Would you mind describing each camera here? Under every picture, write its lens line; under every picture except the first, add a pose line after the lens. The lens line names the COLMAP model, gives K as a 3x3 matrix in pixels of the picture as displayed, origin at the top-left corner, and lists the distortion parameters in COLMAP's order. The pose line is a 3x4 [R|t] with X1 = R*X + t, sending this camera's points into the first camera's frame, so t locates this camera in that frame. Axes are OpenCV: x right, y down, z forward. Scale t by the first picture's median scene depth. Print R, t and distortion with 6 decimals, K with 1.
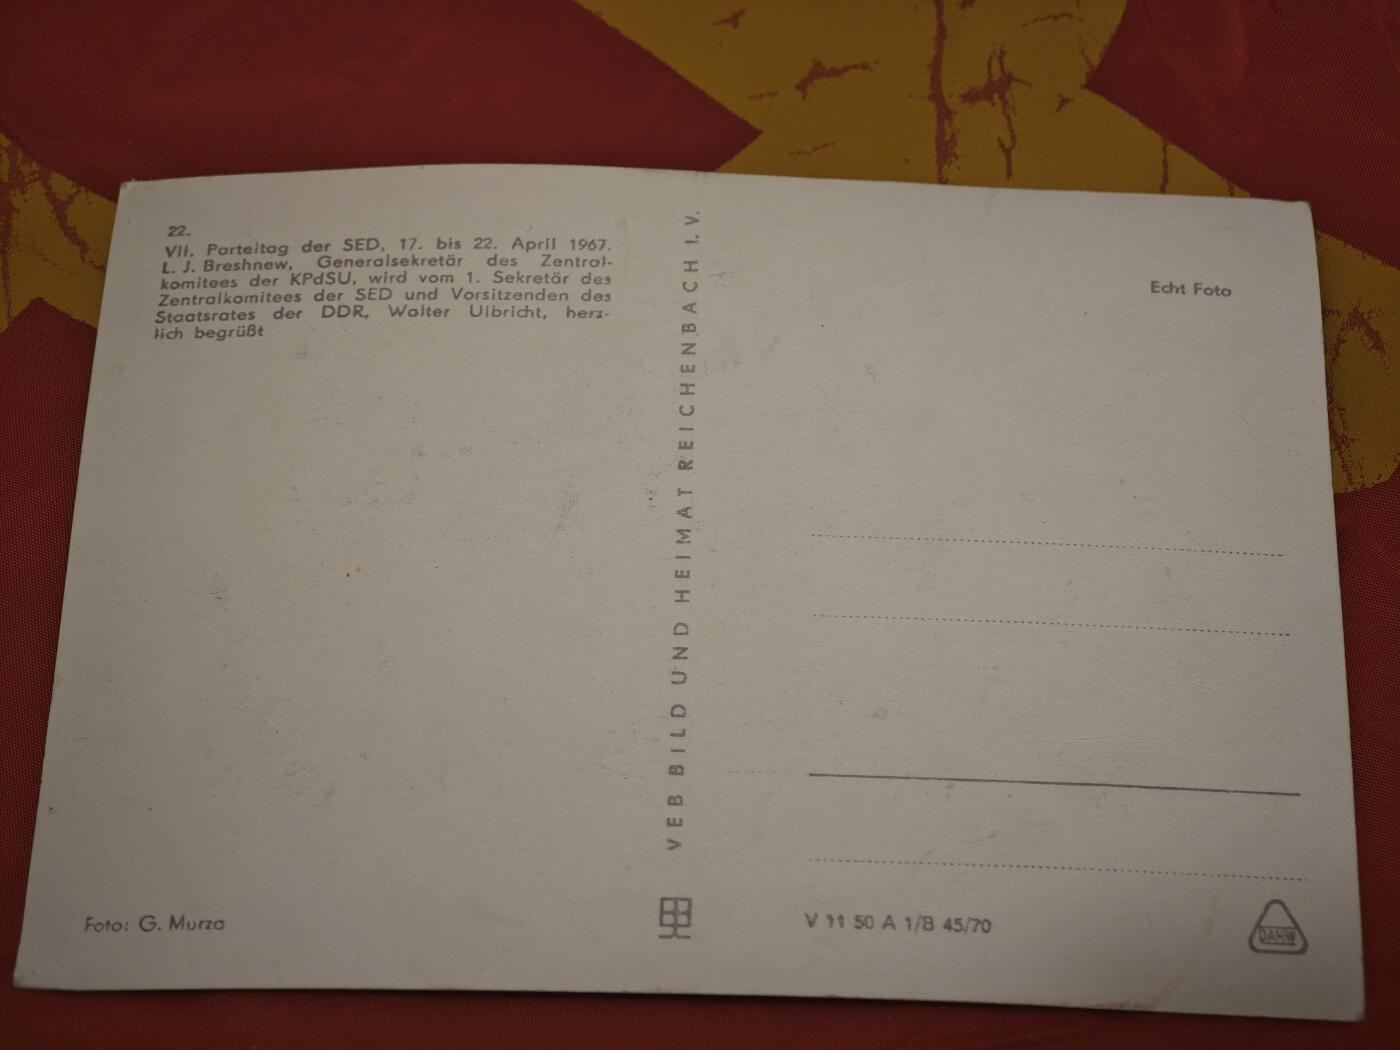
lens RADIAL K [[3055.4, 0, 696.5], [0, 3055.4, 527.5], [0, 0, 1]] dist [0.244854, 0.000000]
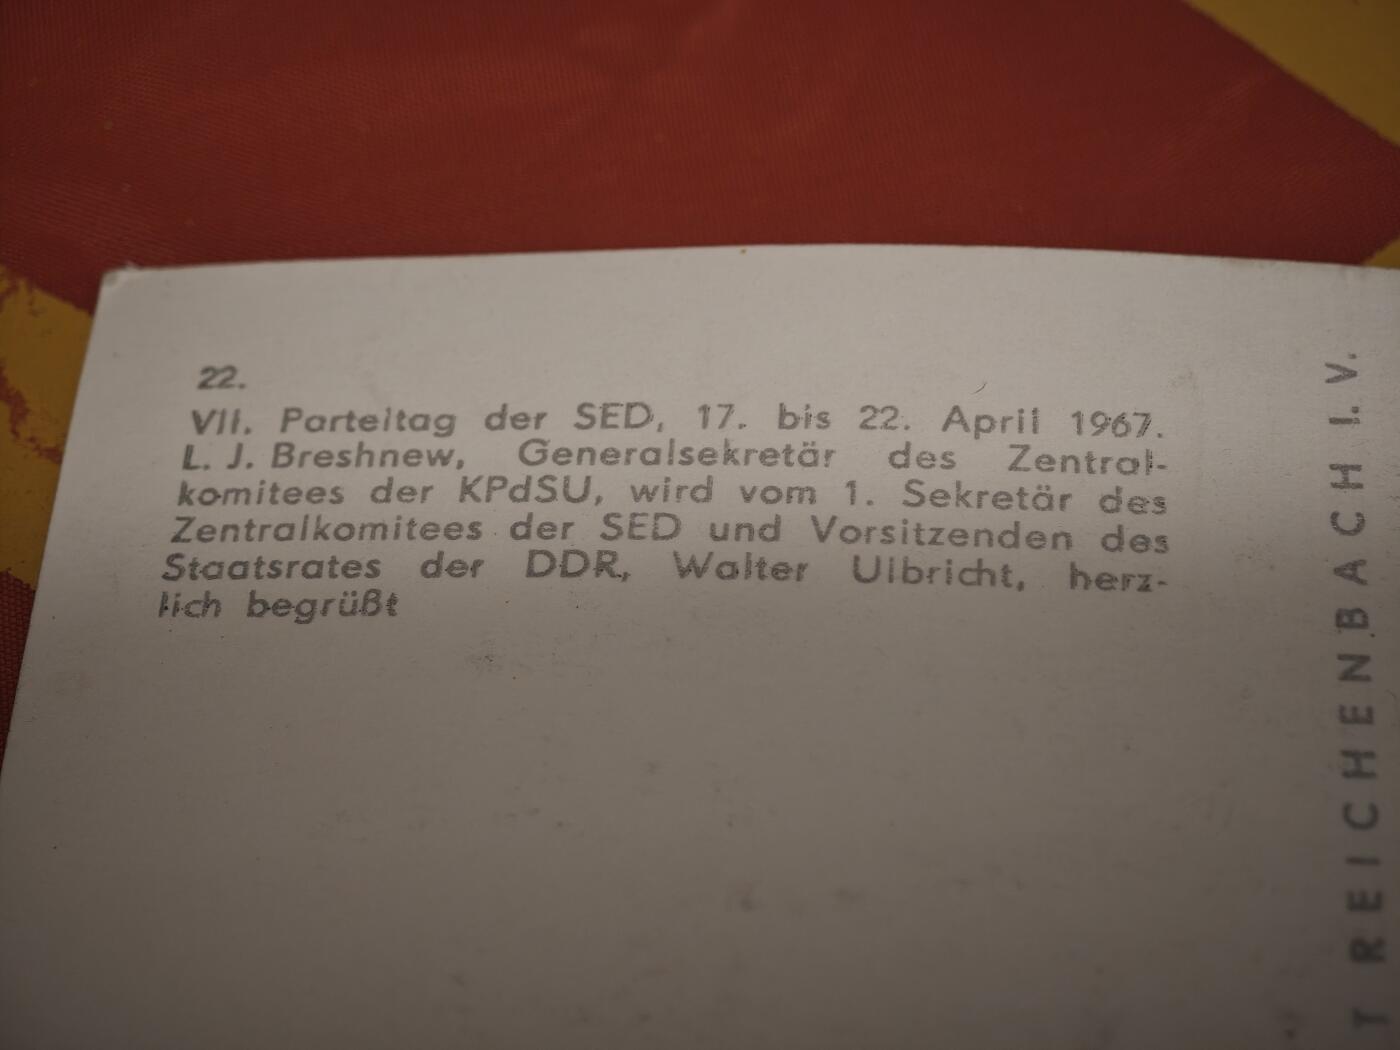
lens RADIAL K [[3055.4, 0, 781.6], [0, 3055.4, 668.1], [0, 0, 1]] dist [0.244854, 0.000000]
pose [[0.999632, 0.020875, -0.017328, -0.075735], [-0.020649, 0.999701, 0.013068, -0.061216], [0.017595, -0.012706, 0.999764, 0.544562]]
